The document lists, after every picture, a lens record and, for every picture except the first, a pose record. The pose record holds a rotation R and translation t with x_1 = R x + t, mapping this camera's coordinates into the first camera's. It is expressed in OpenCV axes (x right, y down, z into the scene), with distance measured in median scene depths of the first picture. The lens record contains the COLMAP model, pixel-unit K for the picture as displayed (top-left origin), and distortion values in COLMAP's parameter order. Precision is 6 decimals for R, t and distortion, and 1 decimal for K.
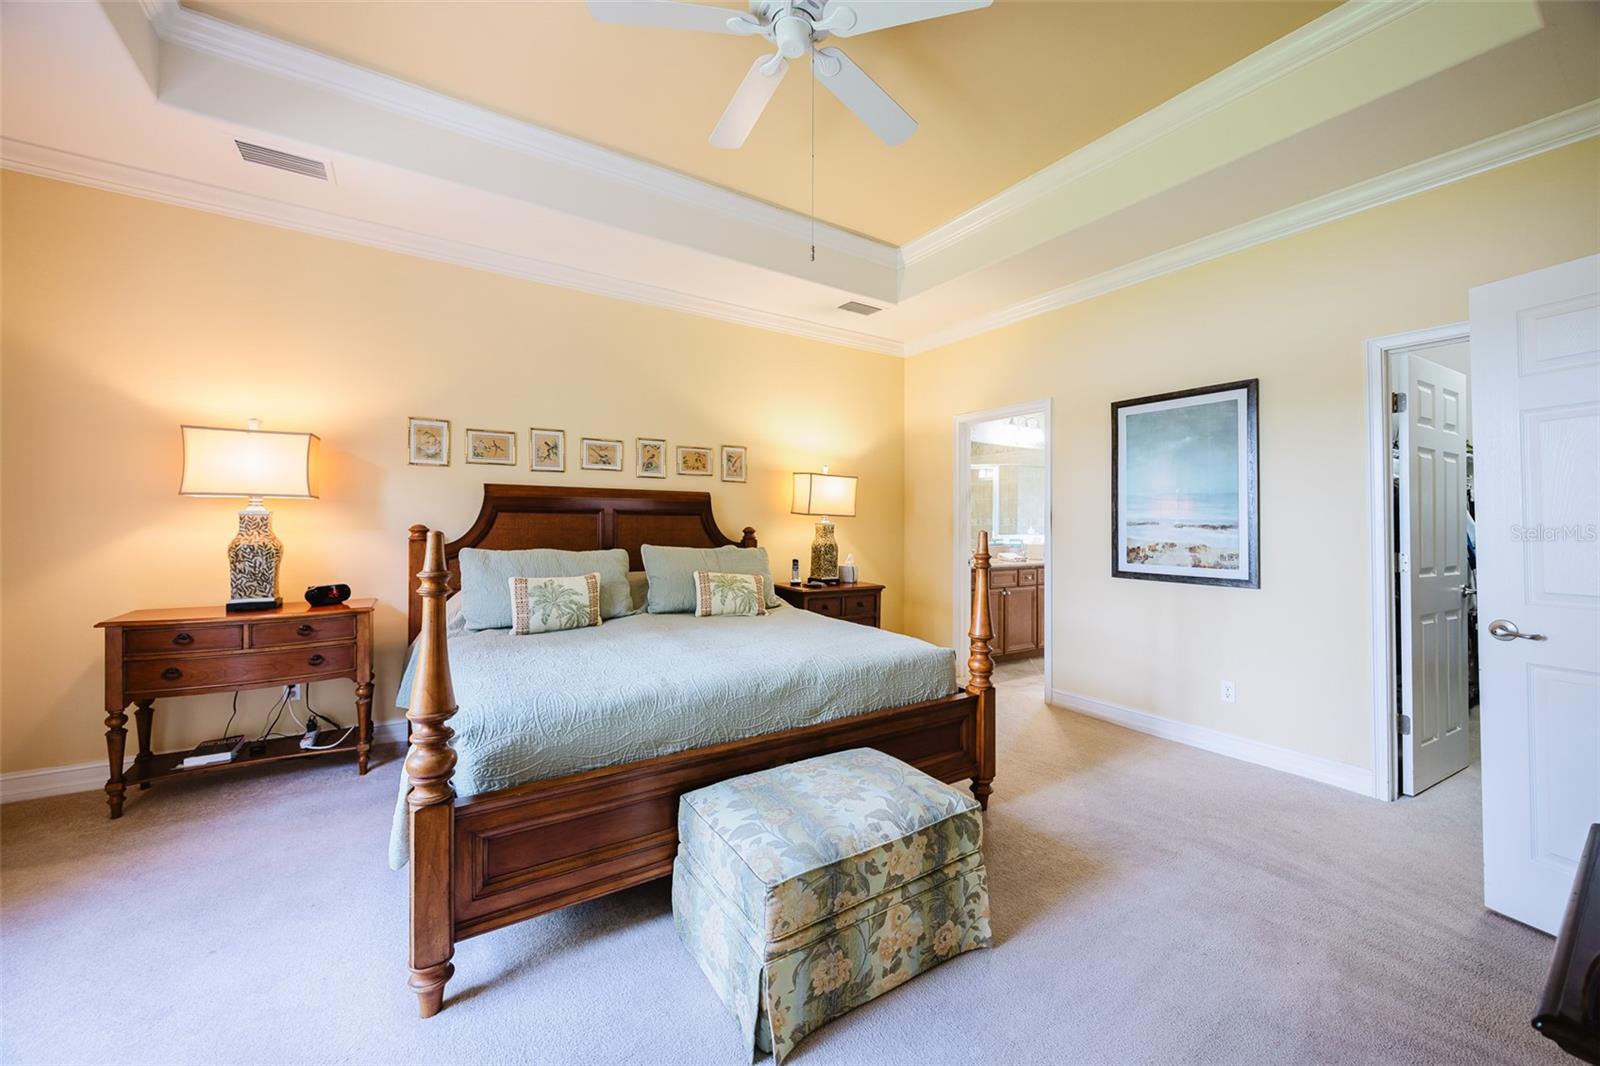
lens RADIAL K [[614.3, 0, 815.4], [0, 614.3, 525.3], [0, 0, 1]] dist [-0.008185, -0.001171]
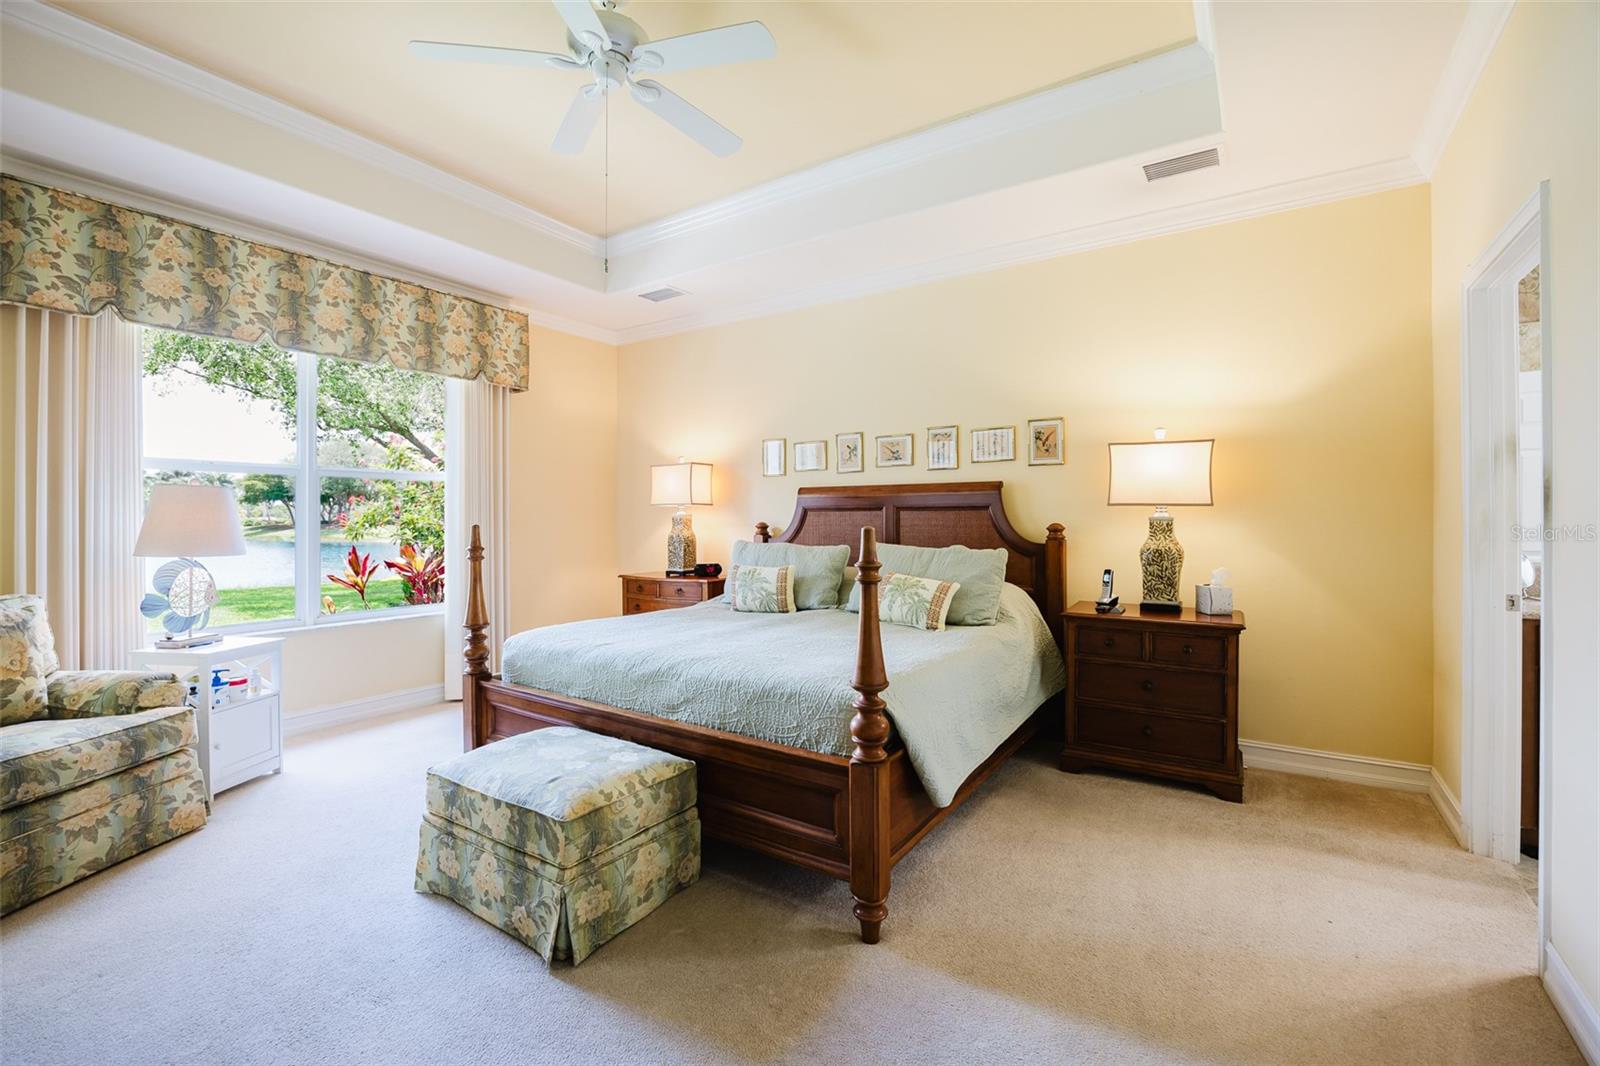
lens RADIAL K [[699.6, 0, 807.6], [0, 699.6, 530.6], [0, 0, 1]] dist [-0.024774, 0.000236]
pose [[0.373758, 0.004774, -0.927514, 0.981119], [0.003064, 0.999975, 0.006382, 0.009185], [0.927521, -0.005228, 0.373734, 0.679687]]
